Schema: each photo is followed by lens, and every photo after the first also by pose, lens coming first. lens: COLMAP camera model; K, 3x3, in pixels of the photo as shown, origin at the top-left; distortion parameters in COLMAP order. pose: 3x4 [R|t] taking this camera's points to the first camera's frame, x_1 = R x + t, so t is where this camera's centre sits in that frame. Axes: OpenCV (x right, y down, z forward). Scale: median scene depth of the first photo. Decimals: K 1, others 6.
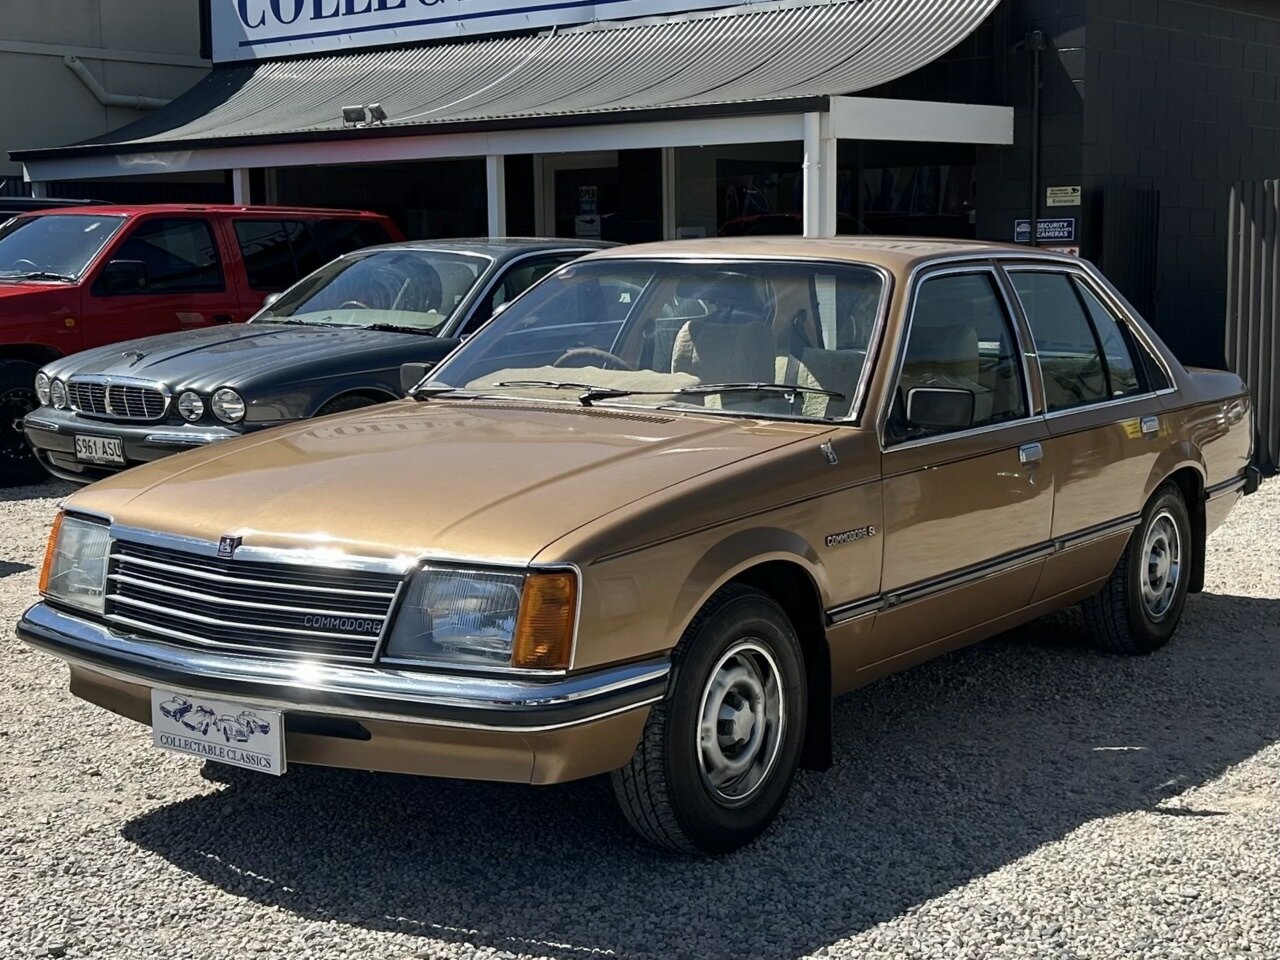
lens RADIAL K [[2166.8, 0, 639.6], [0, 2166.8, 485.0], [0, 0, 1]] dist [0.144036, 0.000000]
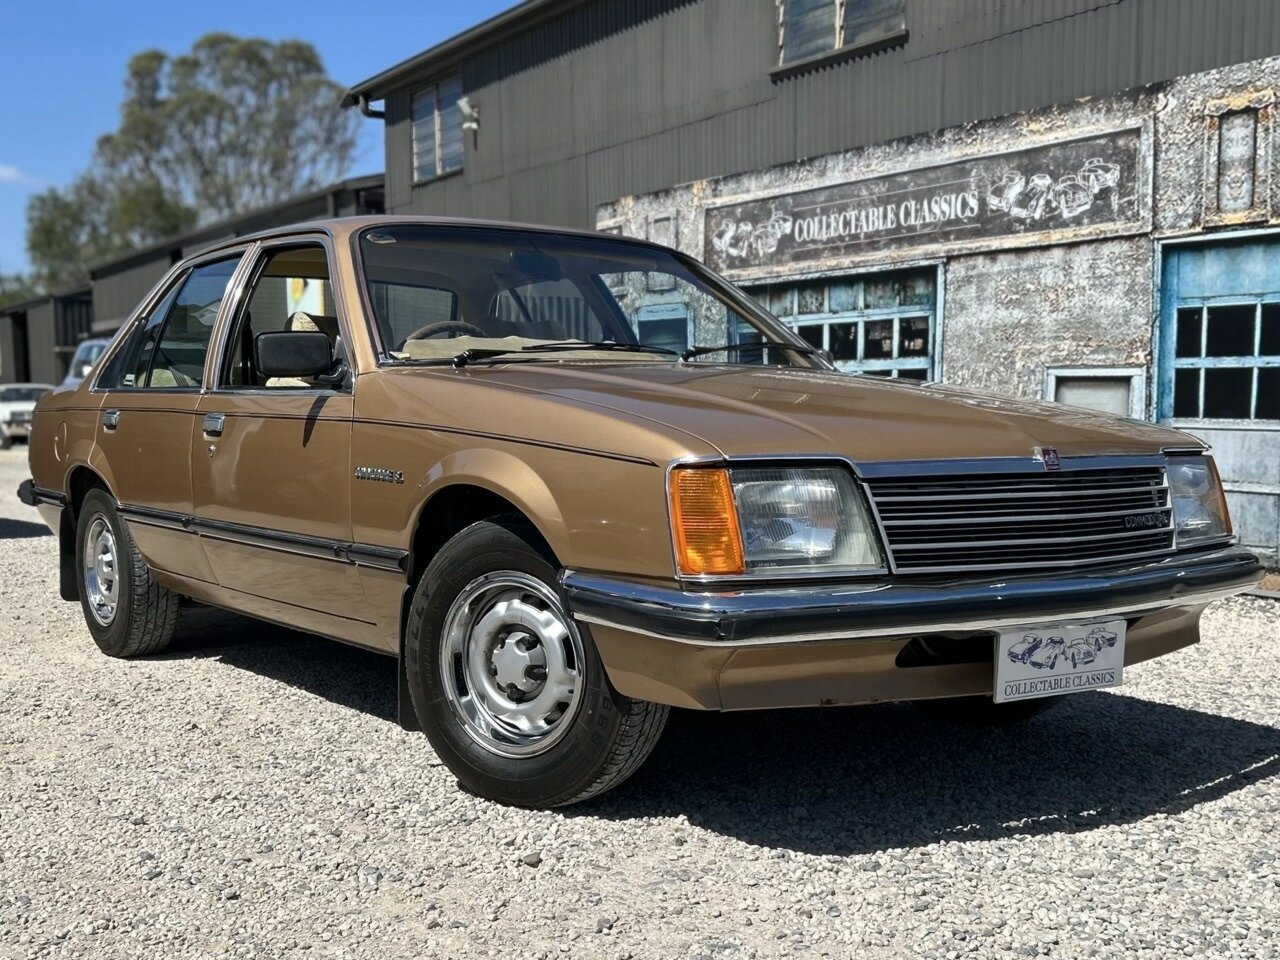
lens RADIAL K [[1677.5, 0, 681.5], [0, 1677.5, 581.6], [0, 0, 1]] dist [0.048918, 0.000000]
pose [[0.292130, -0.100828, 0.951049, -0.903015], [0.125226, 0.989898, 0.066482, 0.013008], [-0.948145, 0.099675, 0.301805, 0.931780]]
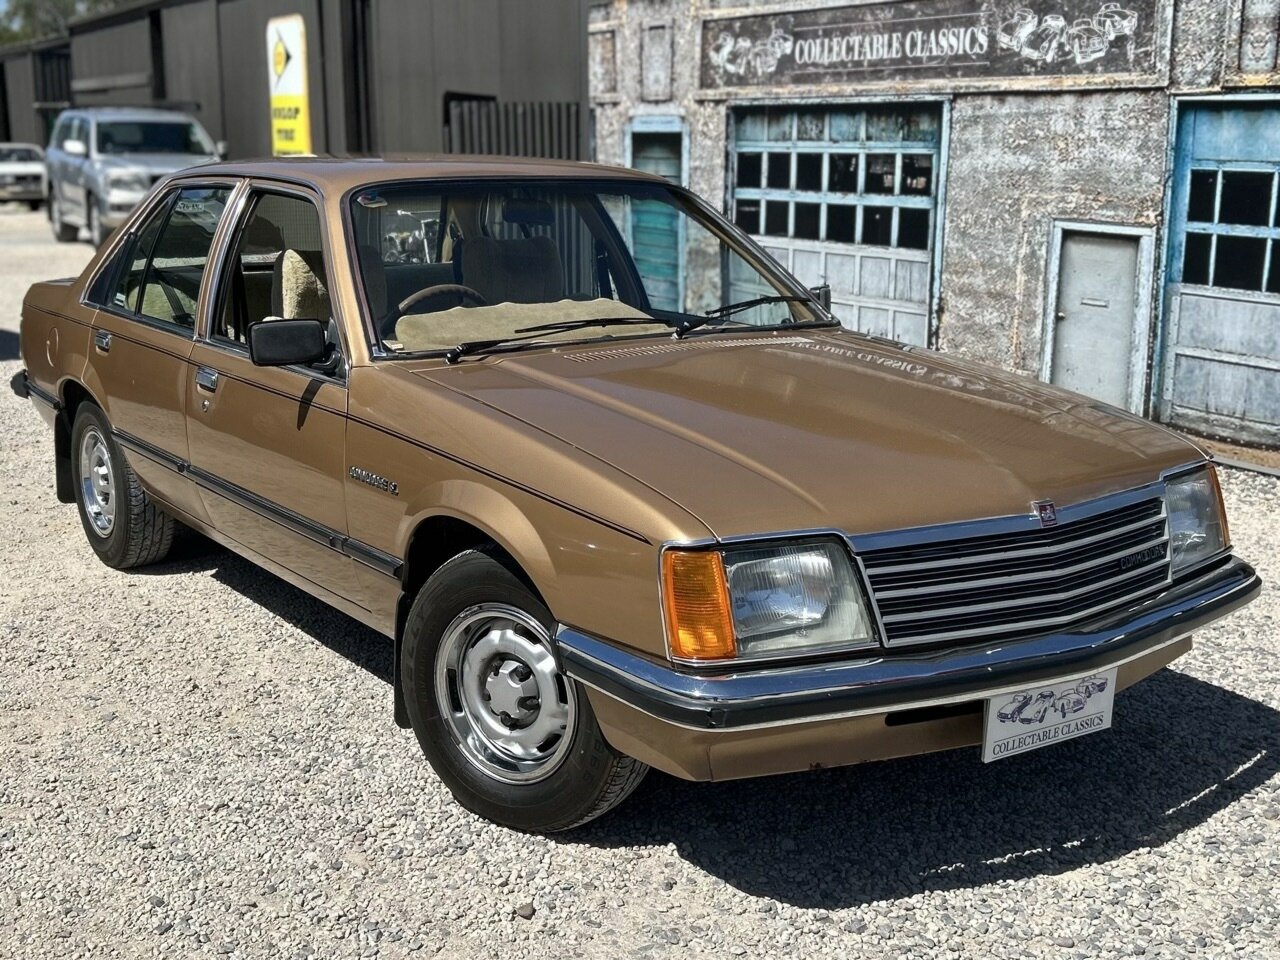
lens RADIAL K [[1703.2, 0, 624.3], [0, 1703.2, 513.3], [0, 0, 1]] dist [0.034961, 0.000000]
pose [[0.319900, -0.208955, 0.924122, -0.895672], [0.120396, 0.976435, 0.179107, -0.119486], [-0.939771, 0.053965, 0.337519, 0.918215]]
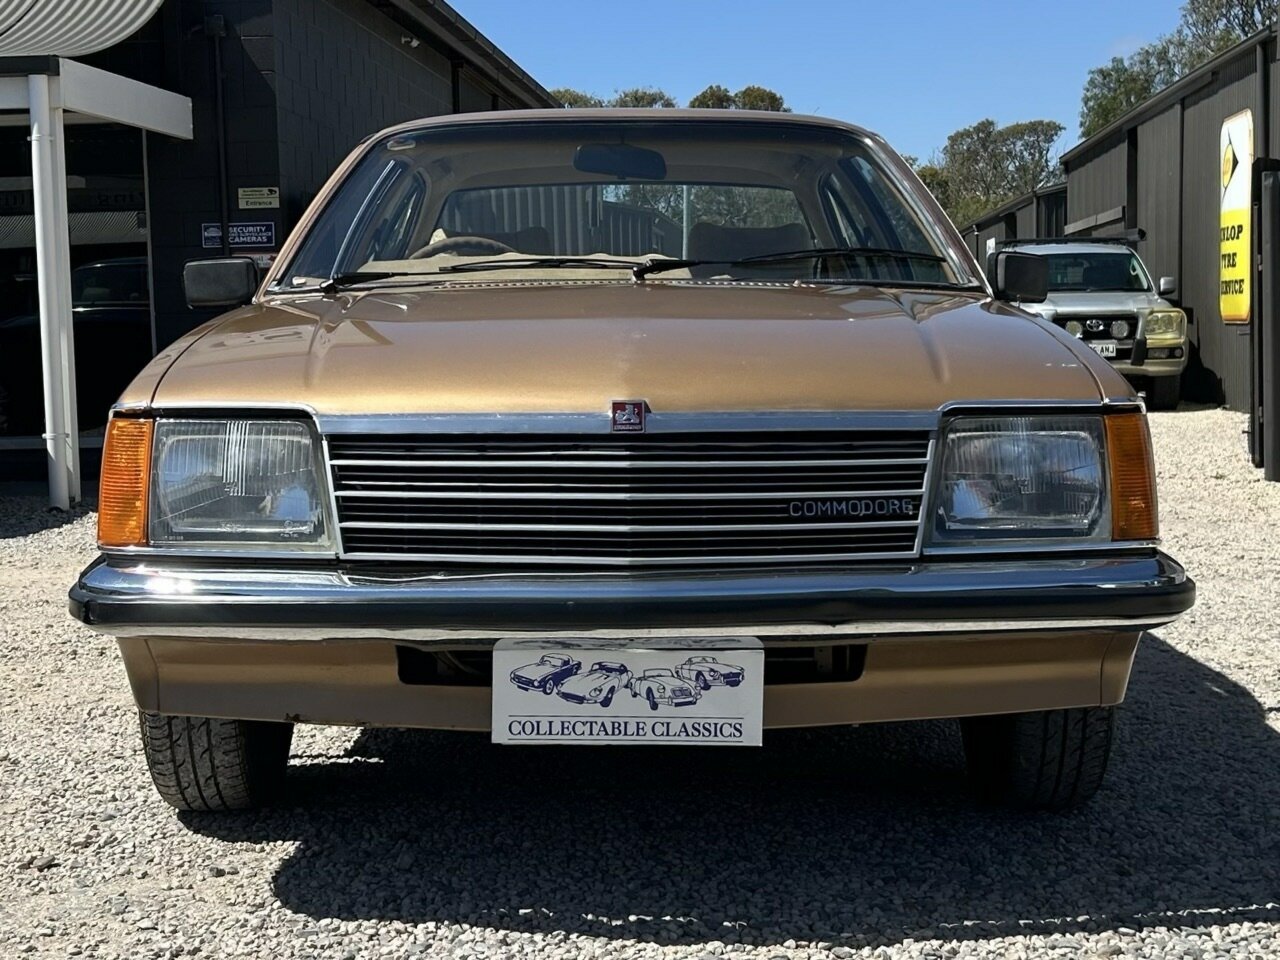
lens RADIAL K [[2166.8, 0, 605.5], [0, 2166.8, 471.1], [0, 0, 1]] dist [0.144036, 0.000000]
pose [[0.802891, -0.043676, 0.594523, -0.582123], [0.082183, 0.995899, -0.037823, 0.068825], [-0.590434, 0.079227, 0.803188, 0.472992]]
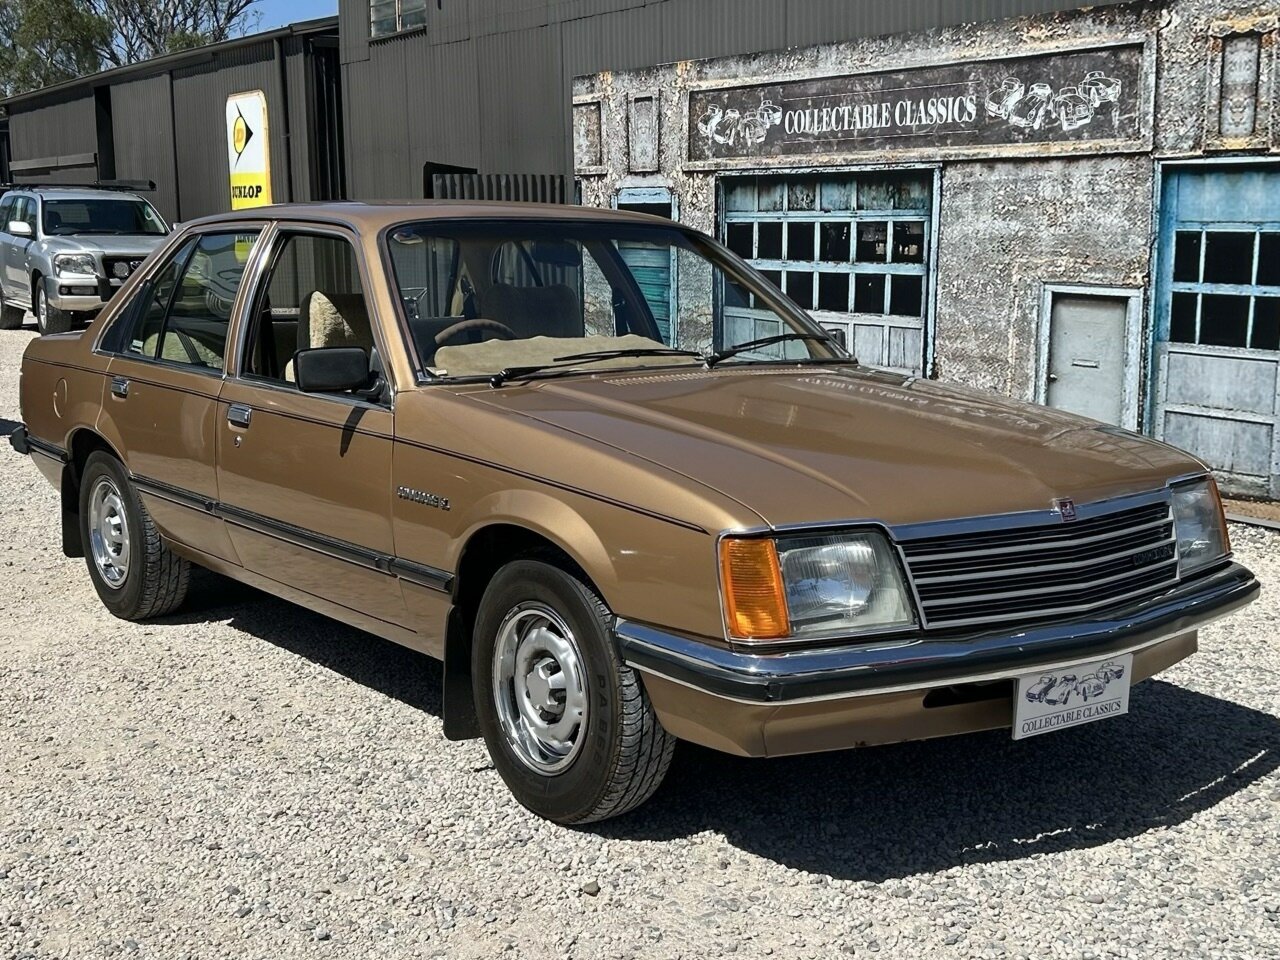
lens RADIAL K [[1784.2, 0, 720.5], [0, 1784.2, 560.3], [0, 0, 1]] dist [0.065905, 0.000000]
pose [[0.248070, -0.180283, 0.951819, -0.992052], [0.122267, 0.980500, 0.153850, -0.091400], [-0.960995, 0.078211, 0.265276, 0.930930]]
